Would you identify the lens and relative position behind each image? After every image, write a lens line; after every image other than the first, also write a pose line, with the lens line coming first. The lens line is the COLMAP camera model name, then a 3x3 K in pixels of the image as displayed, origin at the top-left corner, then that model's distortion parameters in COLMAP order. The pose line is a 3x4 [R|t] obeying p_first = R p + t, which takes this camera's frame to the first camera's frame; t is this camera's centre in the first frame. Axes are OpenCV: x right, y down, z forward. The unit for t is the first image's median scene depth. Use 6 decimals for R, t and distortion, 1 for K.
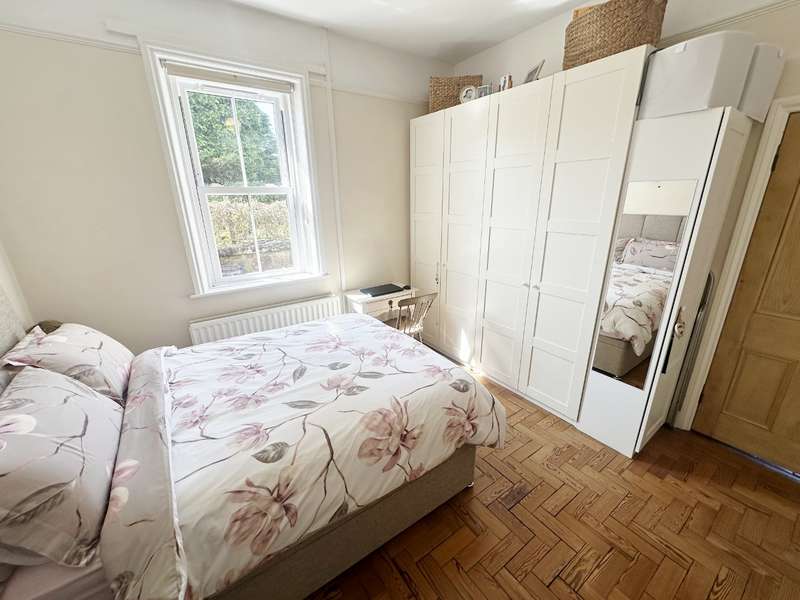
lens RADIAL K [[319.4, 0, 400.3], [0, 319.4, 300.6], [0, 0, 1]] dist [-0.002373, -0.000054]
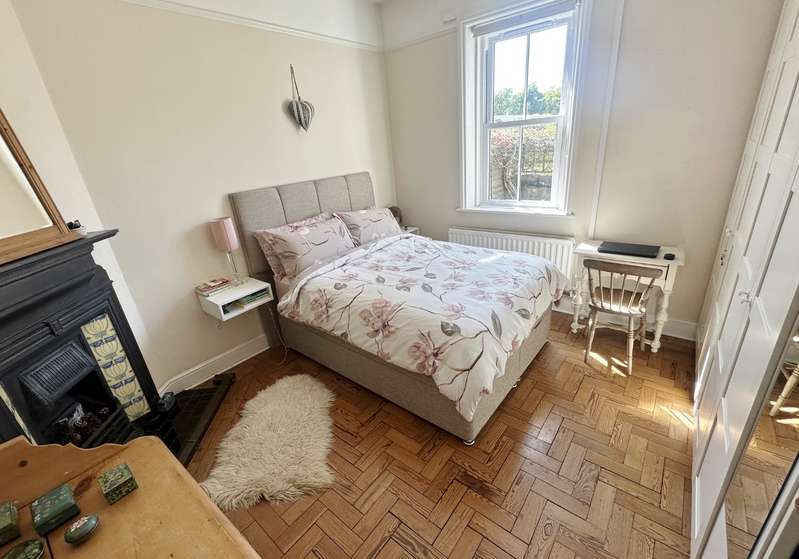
lens RADIAL K [[342.6, 0, 400.6], [0, 342.6, 279.6], [0, 0, 1]] dist [0.002618, 0.000075]
pose [[0.277649, 0.348329, -0.895309, 1.072840], [-0.222824, 0.929886, 0.292681, -0.164002], [0.934484, 0.118234, 0.335798, 0.472312]]
